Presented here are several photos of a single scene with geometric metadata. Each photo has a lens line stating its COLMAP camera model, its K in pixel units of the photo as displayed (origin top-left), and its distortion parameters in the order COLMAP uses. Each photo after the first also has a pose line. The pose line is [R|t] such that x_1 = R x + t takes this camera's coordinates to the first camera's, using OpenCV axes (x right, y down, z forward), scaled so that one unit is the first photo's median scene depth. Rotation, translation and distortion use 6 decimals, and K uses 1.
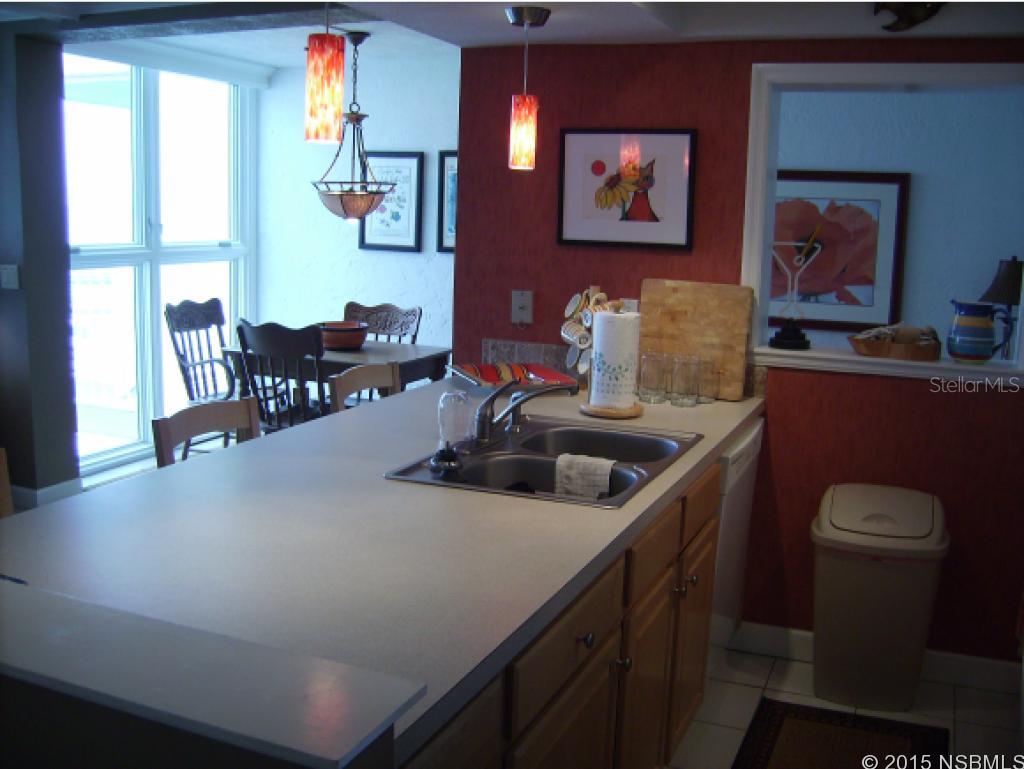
lens RADIAL K [[1043.4, 0, 516.9], [0, 1043.4, 378.7], [0, 0, 1]] dist [-0.125906, 0.000000]
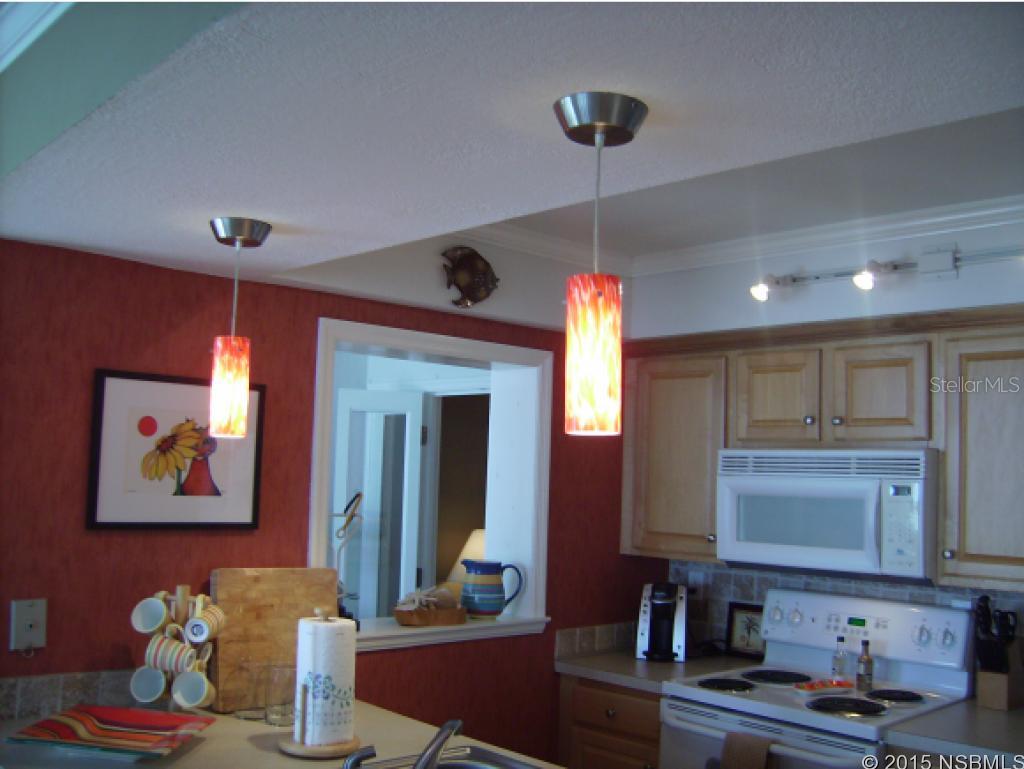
lens RADIAL K [[1043.4, 0, 512.2], [0, 1043.4, 388.9], [0, 0, 1]] dist [-0.125906, 0.000000]
pose [[0.406536, 0.057428, 0.911828, -0.508429], [0.121569, 0.985748, -0.116285, -0.114167], [-0.905510, 0.158124, 0.393761, 0.476116]]
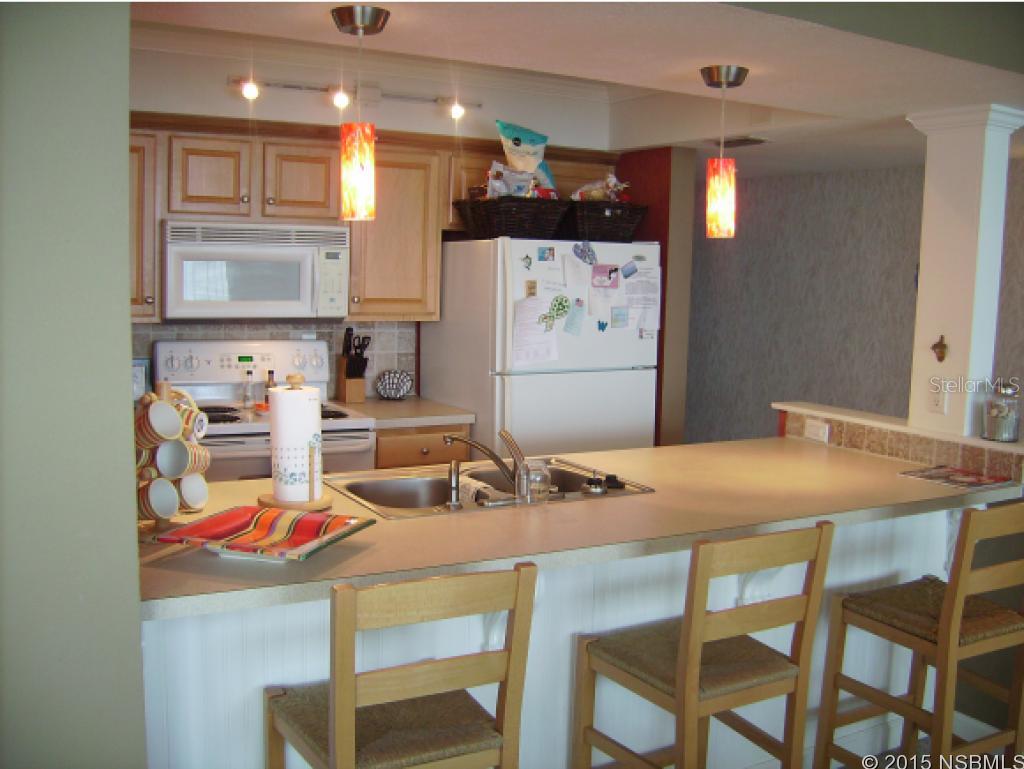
lens RADIAL K [[1043.4, 0, 516.7], [0, 1043.4, 385.2], [0, 0, 1]] dist [-0.125906, 0.000000]
pose [[-0.802699, -0.118608, 0.584471, -0.480394], [0.042720, 0.966071, 0.254718, -0.245319], [-0.594853, 0.229430, -0.770397, 1.384660]]
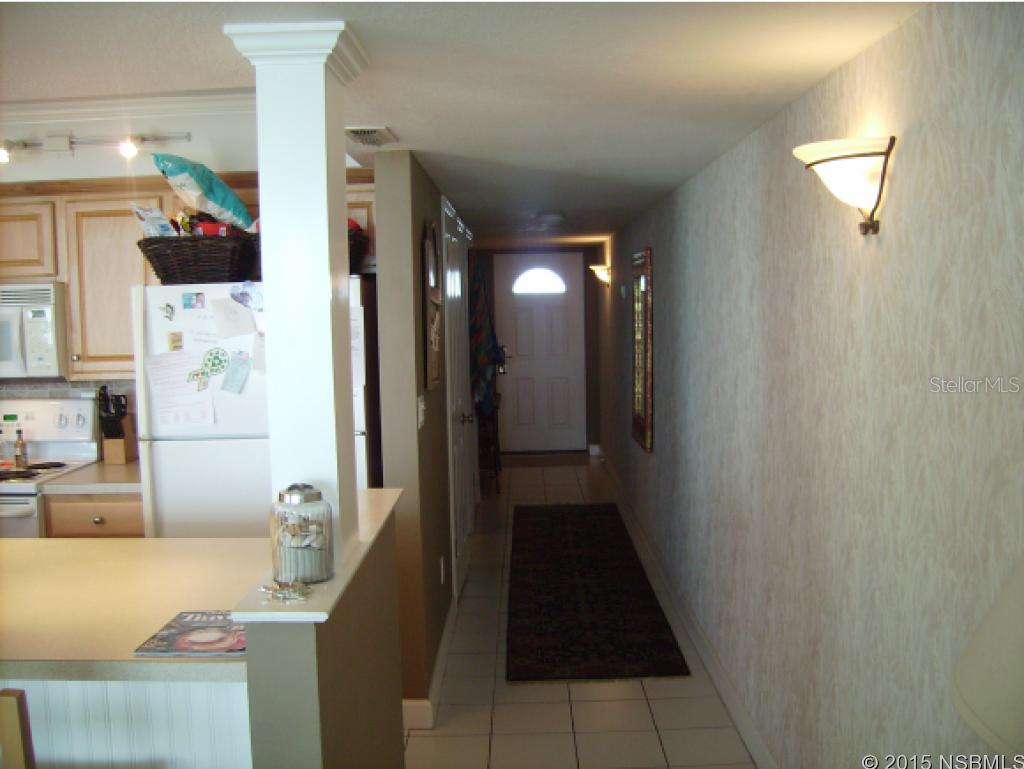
lens RADIAL K [[1043.4, 0, 494.9], [0, 1043.4, 393.7], [0, 0, 1]] dist [-0.125906, 0.000000]
pose [[-0.366083, -0.101703, 0.925008, -0.859664], [0.158759, 0.972612, 0.169767, -0.115739], [-0.916940, 0.209002, -0.339911, 0.466958]]
